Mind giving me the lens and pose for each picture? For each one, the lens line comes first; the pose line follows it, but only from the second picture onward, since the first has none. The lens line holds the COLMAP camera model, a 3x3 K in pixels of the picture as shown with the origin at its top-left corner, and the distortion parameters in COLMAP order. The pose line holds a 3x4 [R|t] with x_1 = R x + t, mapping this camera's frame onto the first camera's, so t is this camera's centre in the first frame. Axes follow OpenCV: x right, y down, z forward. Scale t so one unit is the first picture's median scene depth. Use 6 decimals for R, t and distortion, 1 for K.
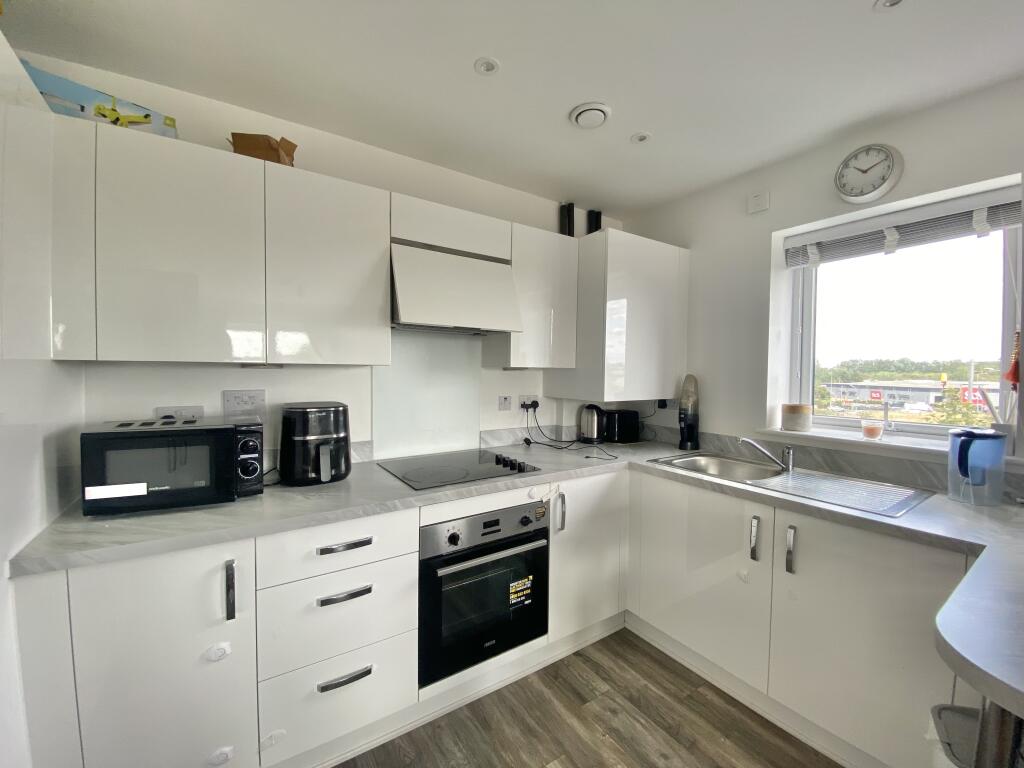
lens RADIAL K [[416.4, 0, 512.0], [0, 416.4, 384.0], [0, 0, 1]] dist [0.017761, -0.017964]
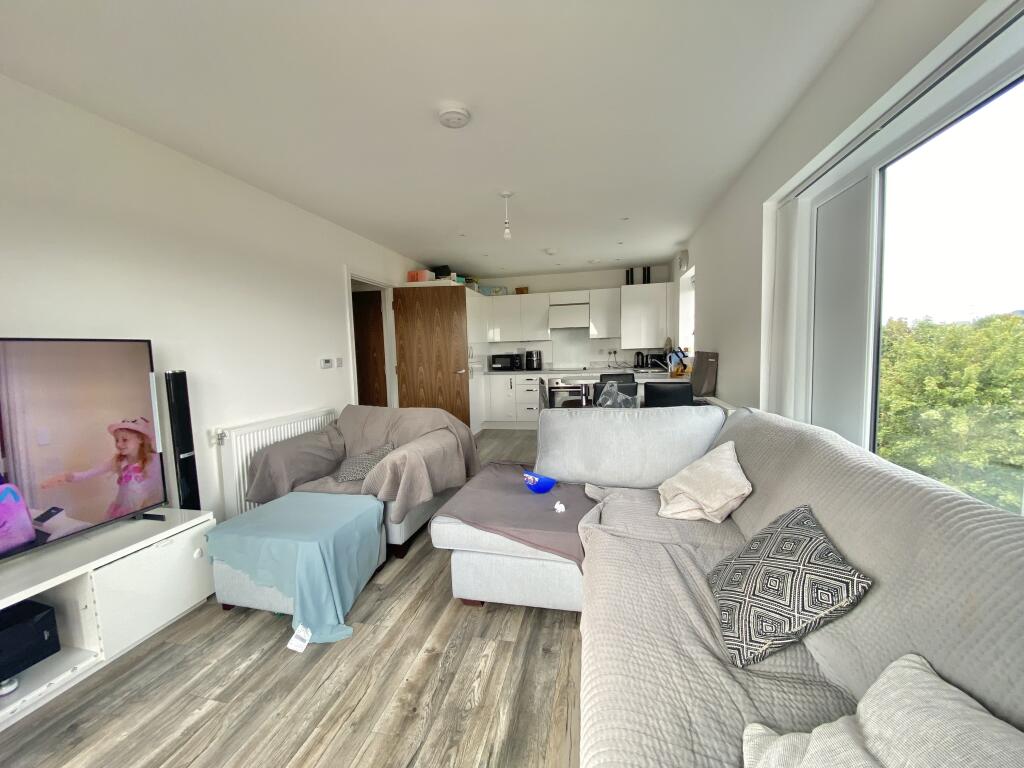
lens RADIAL K [[416.0, 0, 510.4], [0, 416.0, 383.4], [0, 0, 1]] dist [0.038278, -0.029418]
pose [[0.686269, 0.028387, -0.726794, 2.094781], [0.015347, 0.998451, 0.053488, 0.132305], [0.727186, -0.047862, 0.684770, -1.742929]]
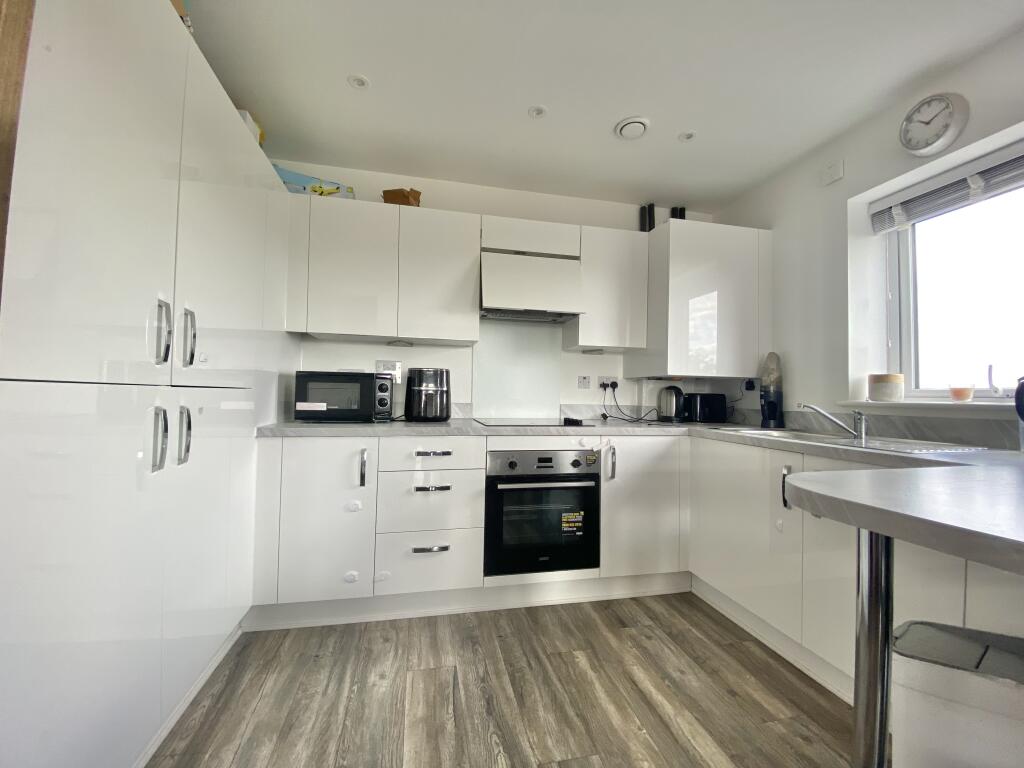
lens RADIAL K [[416.0, 0, 510.4], [0, 416.0, 383.4], [0, 0, 1]] dist [0.038278, -0.029418]
pose [[0.933086, -0.002725, -0.359642, 0.279524], [-0.019775, 0.998070, -0.058868, 0.165566], [0.359109, 0.062041, 0.931231, -0.201933]]
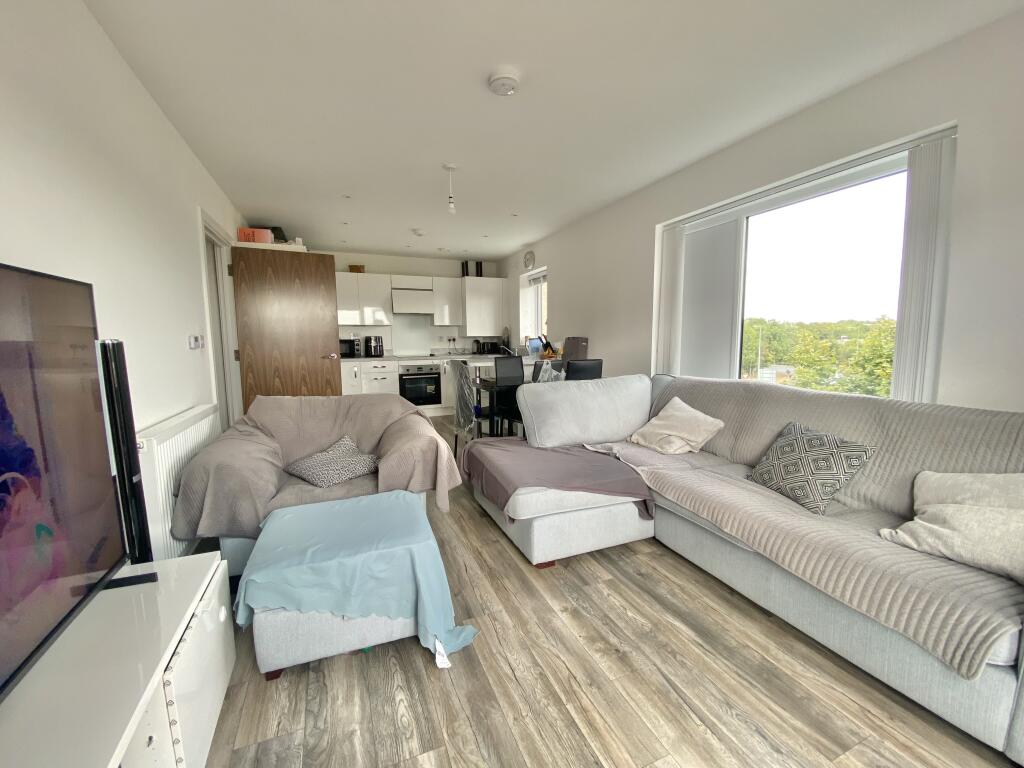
lens RADIAL K [[416.0, 0, 510.4], [0, 416.0, 383.4], [0, 0, 1]] dist [0.038278, -0.029418]
pose [[0.980436, -0.000089, -0.196839, 1.325999], [0.015806, 0.996806, 0.078277, 0.179006], [0.196203, -0.079856, 0.977306, -2.218324]]
